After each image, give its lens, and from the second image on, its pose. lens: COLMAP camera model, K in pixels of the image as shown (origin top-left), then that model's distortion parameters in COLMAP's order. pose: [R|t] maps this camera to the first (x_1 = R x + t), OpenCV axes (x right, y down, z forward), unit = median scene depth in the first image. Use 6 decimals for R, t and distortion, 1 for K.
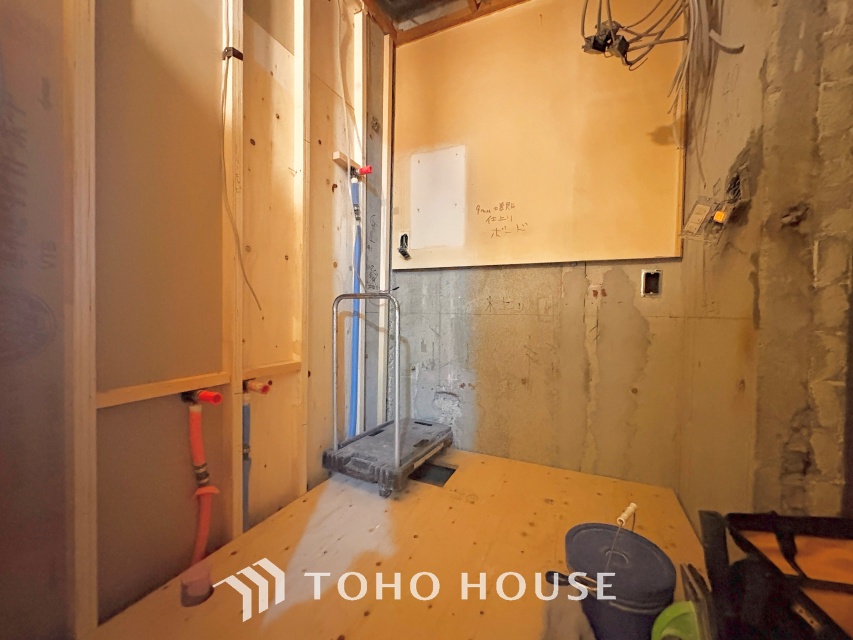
lens RADIAL K [[338.7, 0, 427.3], [0, 338.7, 319.5], [0, 0, 1]] dist [-0.000046, 0.000084]
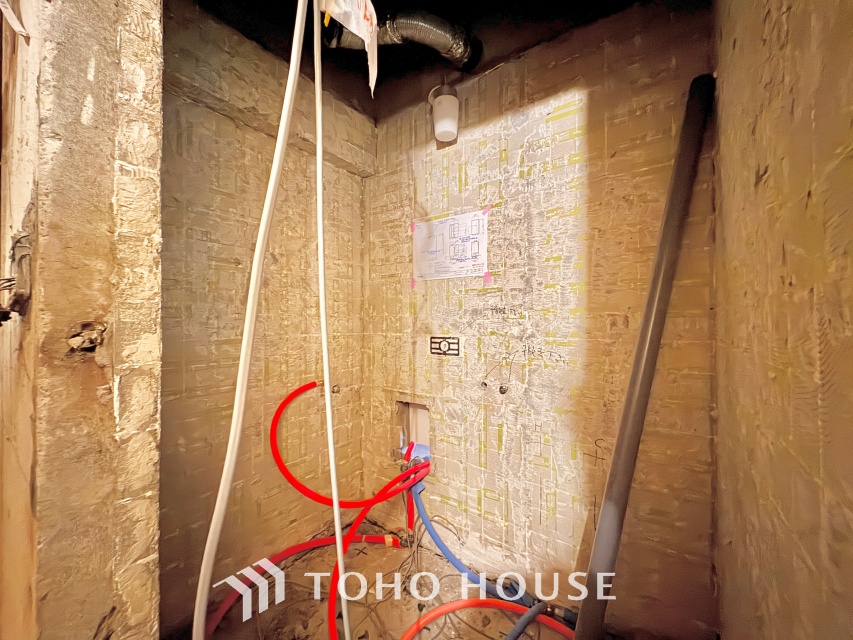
lens RADIAL K [[338.7, 0, 427.3], [0, 338.7, 320.3], [0, 0, 1]] dist [-0.000046, 0.000084]
pose [[0.186398, -0.005808, 0.982457, 0.565210], [0.025517, 0.999674, 0.001069, -0.332736], [-0.982143, 0.024870, 0.186485, 0.216336]]
